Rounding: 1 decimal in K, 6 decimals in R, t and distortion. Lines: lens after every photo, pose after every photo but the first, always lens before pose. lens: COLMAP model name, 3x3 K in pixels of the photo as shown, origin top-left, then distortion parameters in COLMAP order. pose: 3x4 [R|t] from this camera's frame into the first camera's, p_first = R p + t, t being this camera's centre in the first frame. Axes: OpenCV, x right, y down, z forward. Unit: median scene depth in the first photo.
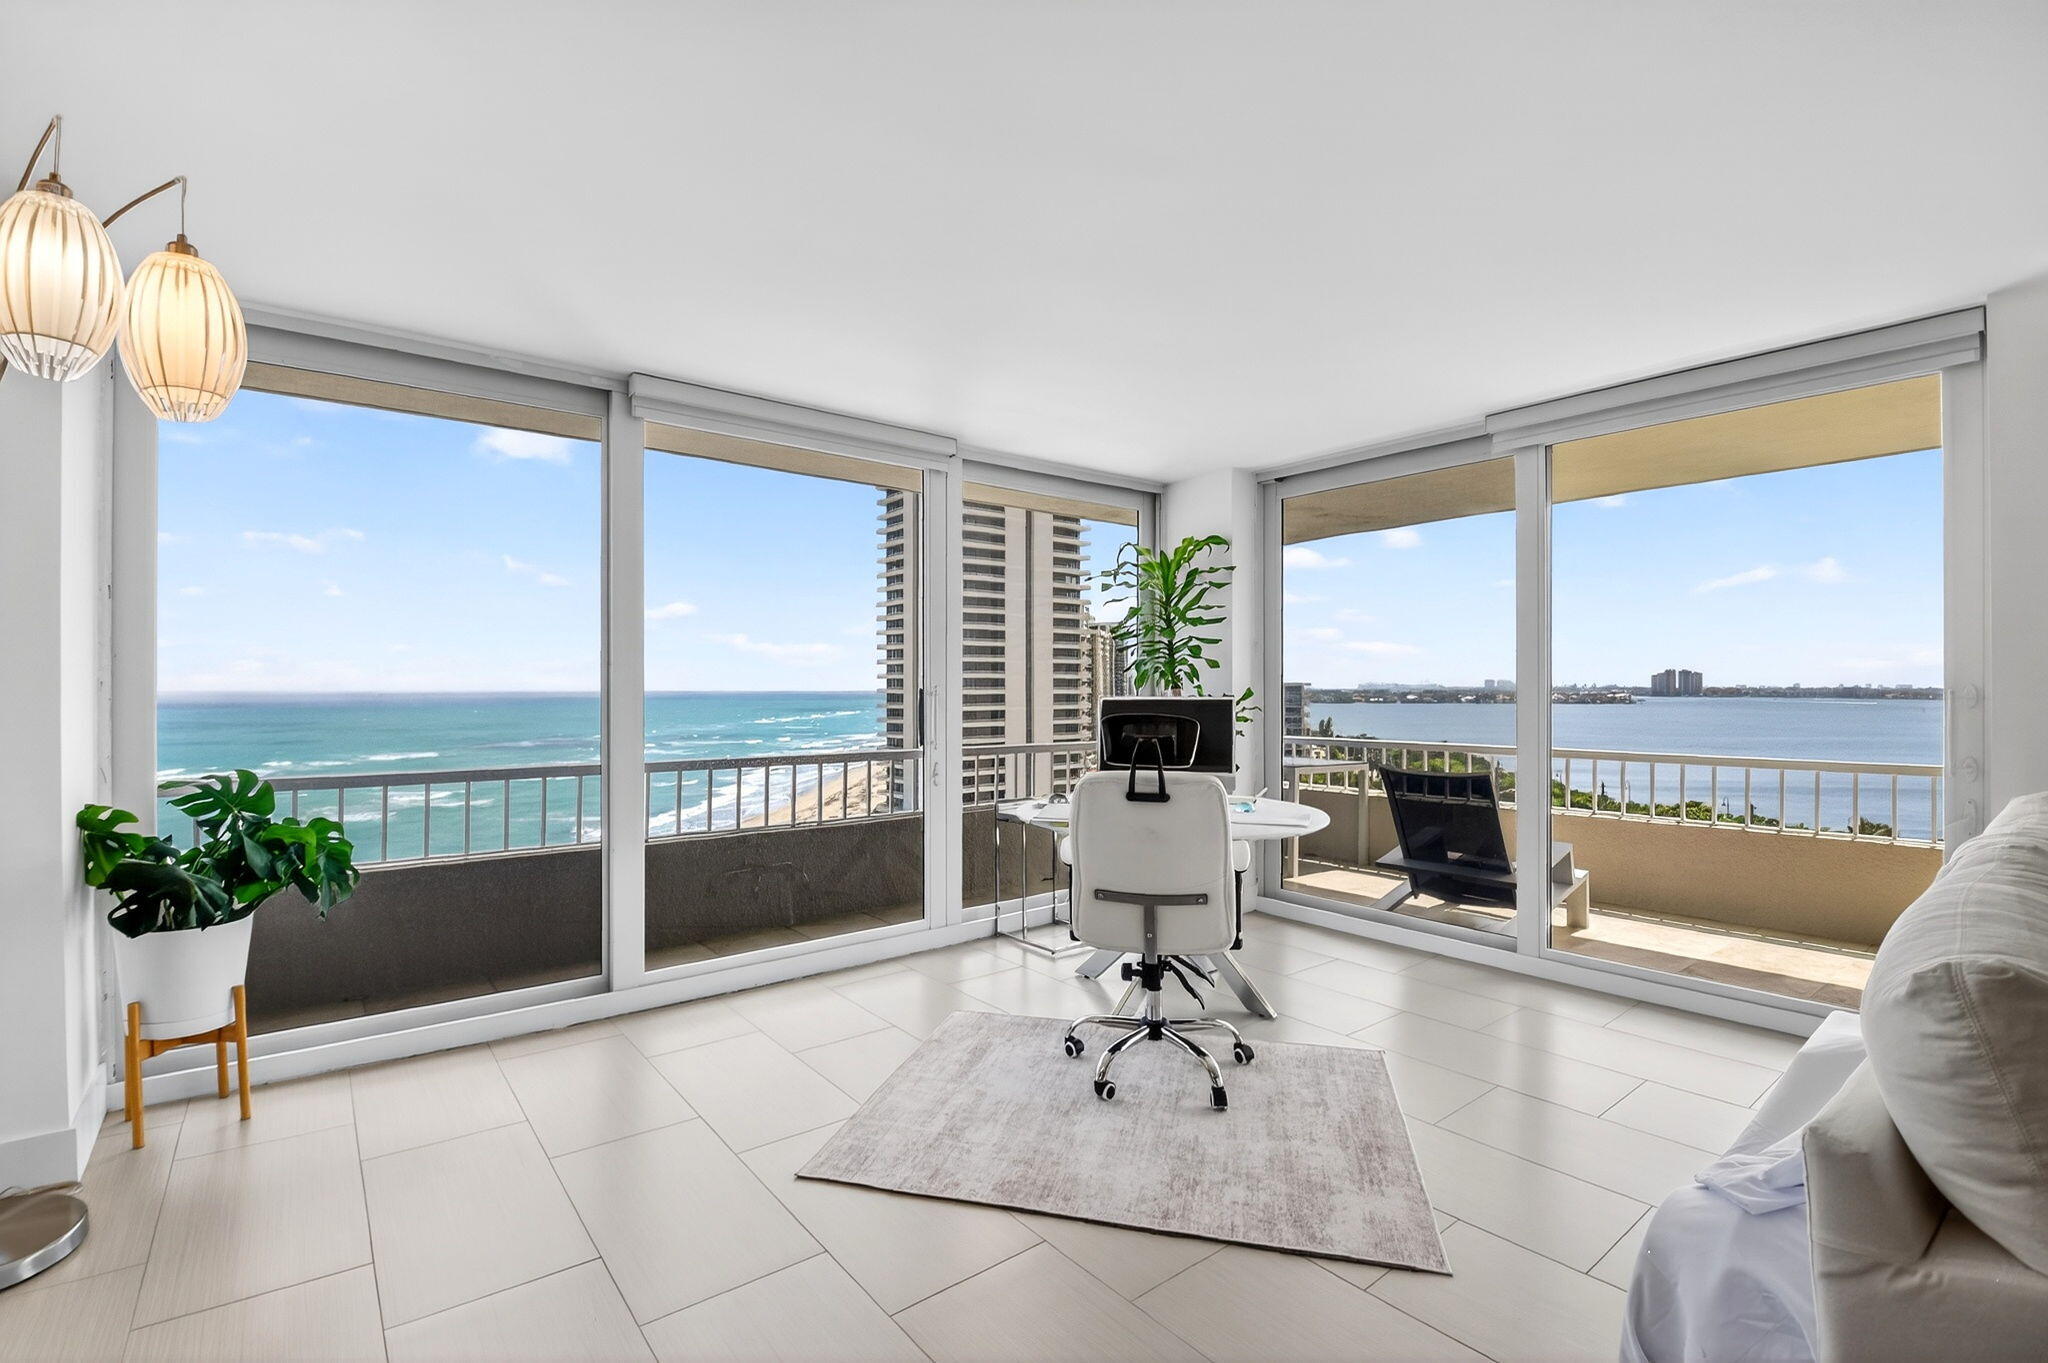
lens RADIAL K [[904.3, 0, 1012.6], [0, 904.3, 678.4], [0, 0, 1]] dist [0.026510, -0.033468]
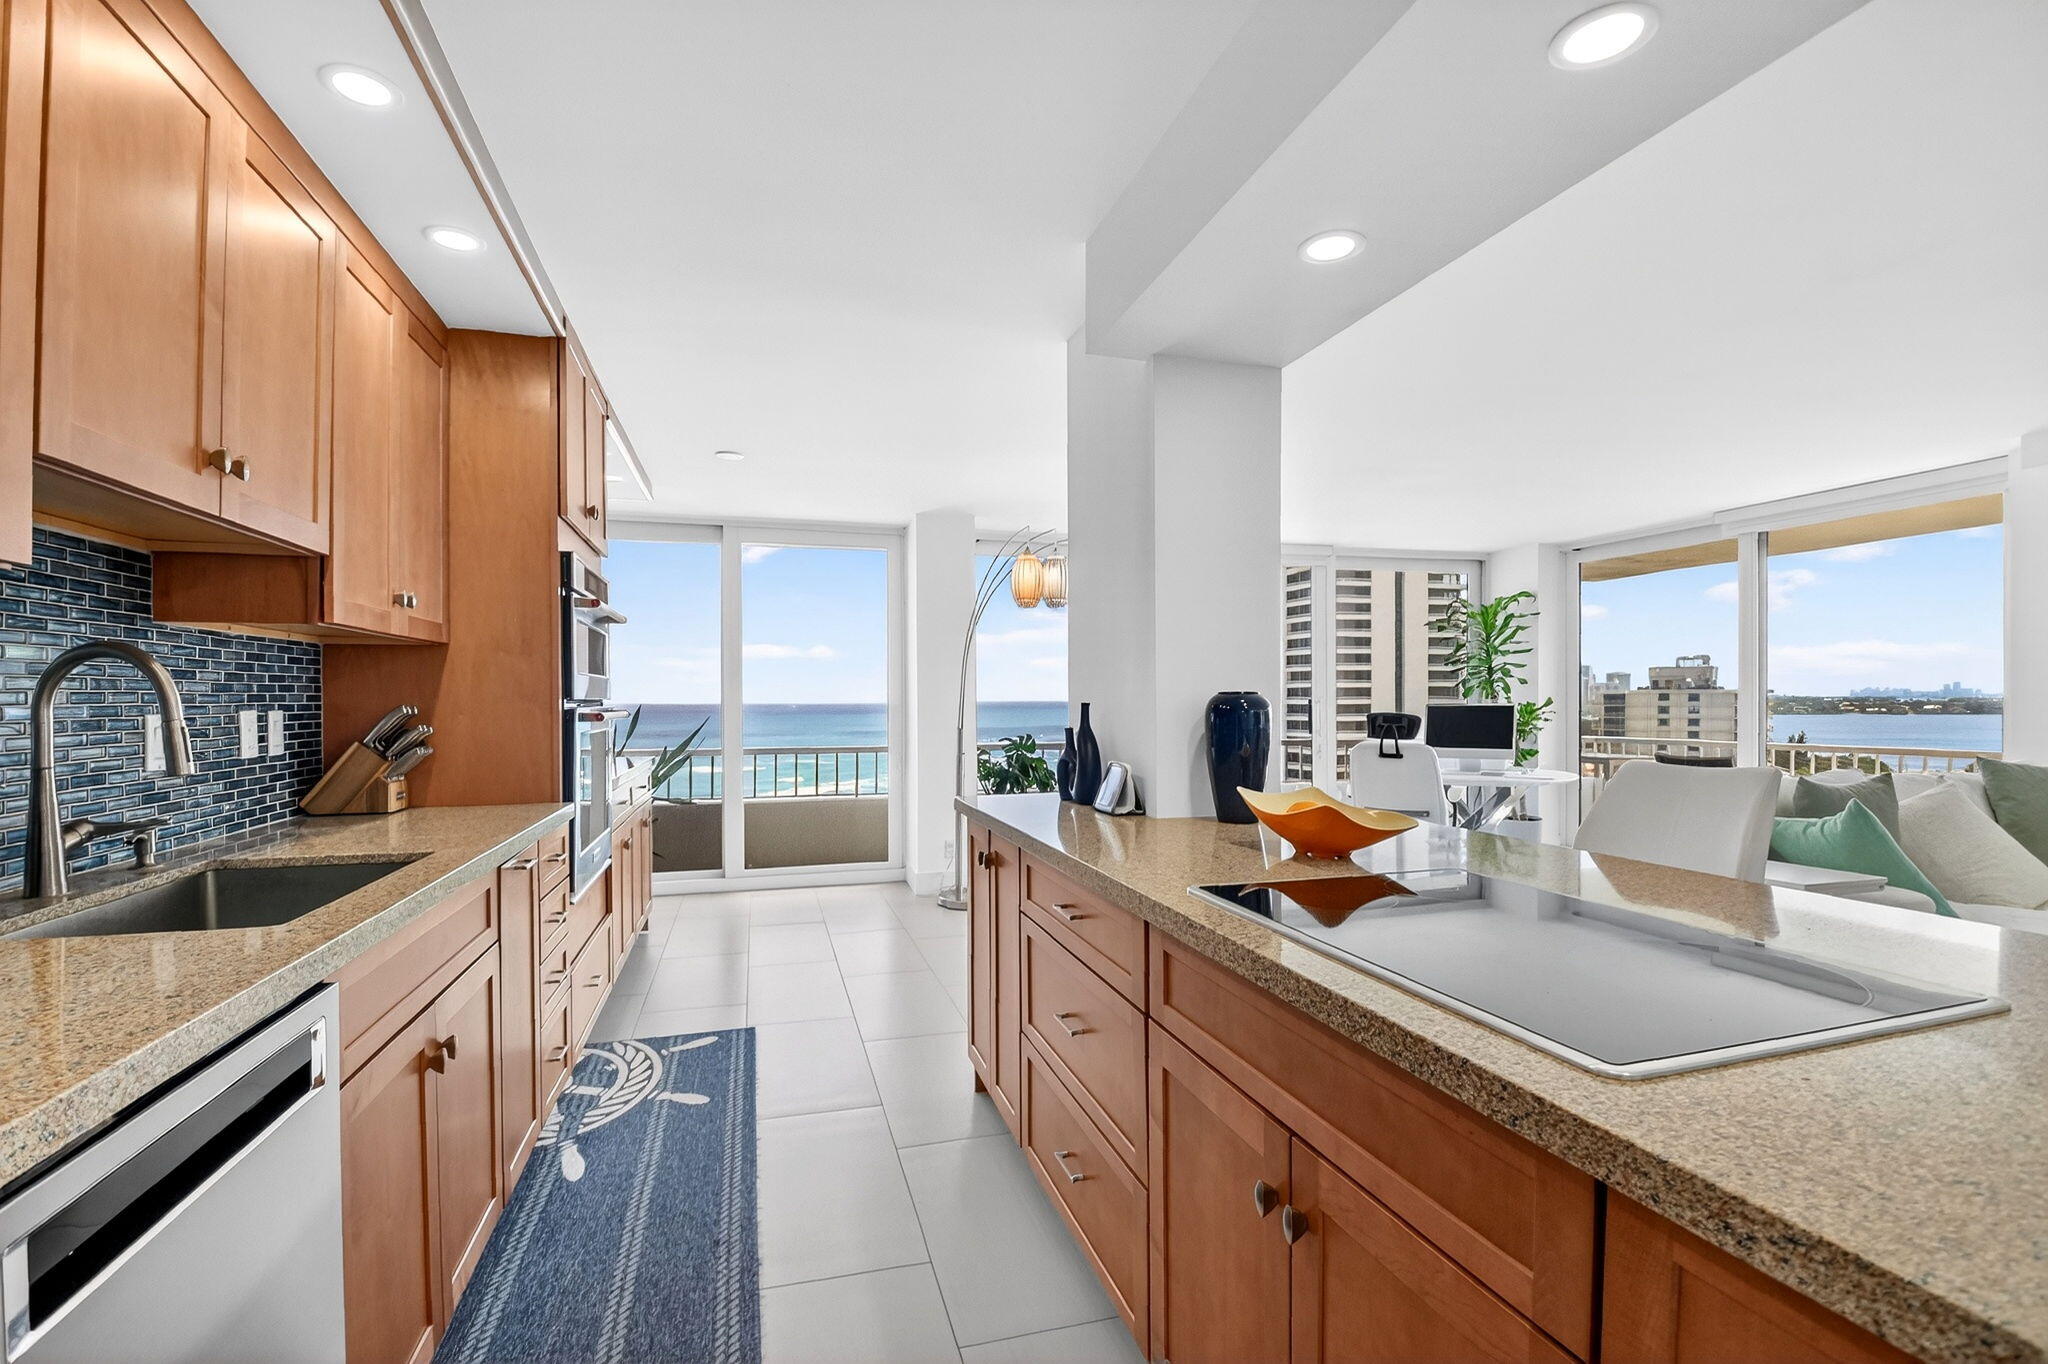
lens RADIAL K [[923.3, 0, 1002.3], [0, 923.3, 704.3], [0, 0, 1]] dist [-0.032347, -0.000122]
pose [[0.923858, -0.002516, -0.382728, 0.022764], [0.009028, 0.999843, 0.015219, -0.014788], [0.382630, -0.017516, 0.923736, -1.060724]]
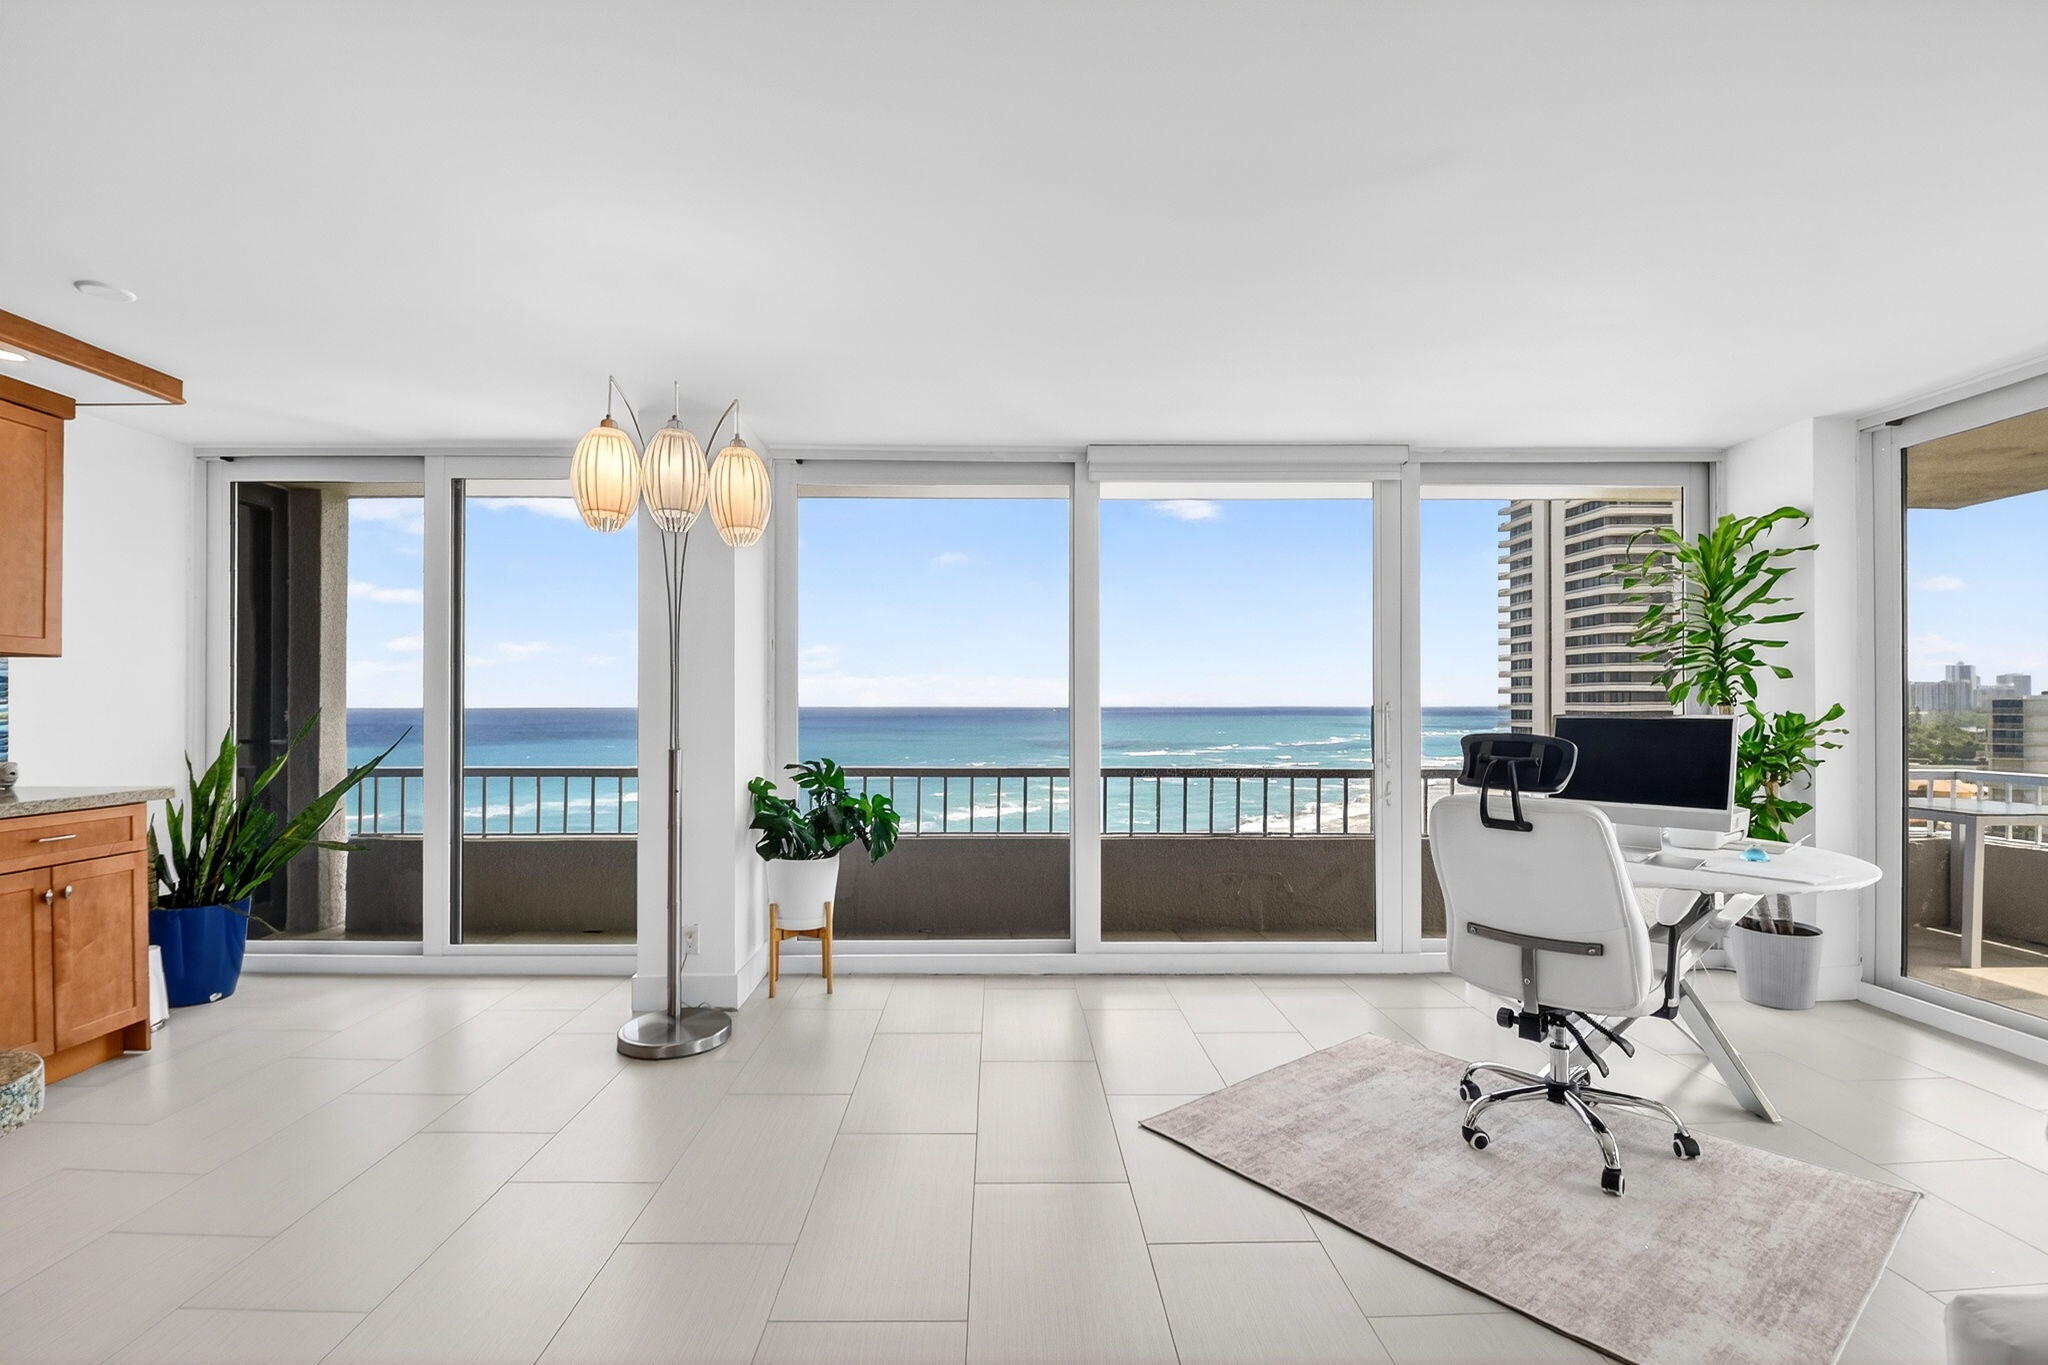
lens RADIAL K [[905.9, 0, 1010.7], [0, 905.9, 683.4], [0, 0, 1]] dist [0.009187, -0.022197]
pose [[0.798135, -0.014280, -0.602309, 0.255974], [0.007085, 0.999872, -0.014316, -0.001094], [0.602437, 0.007158, 0.798135, -0.023478]]
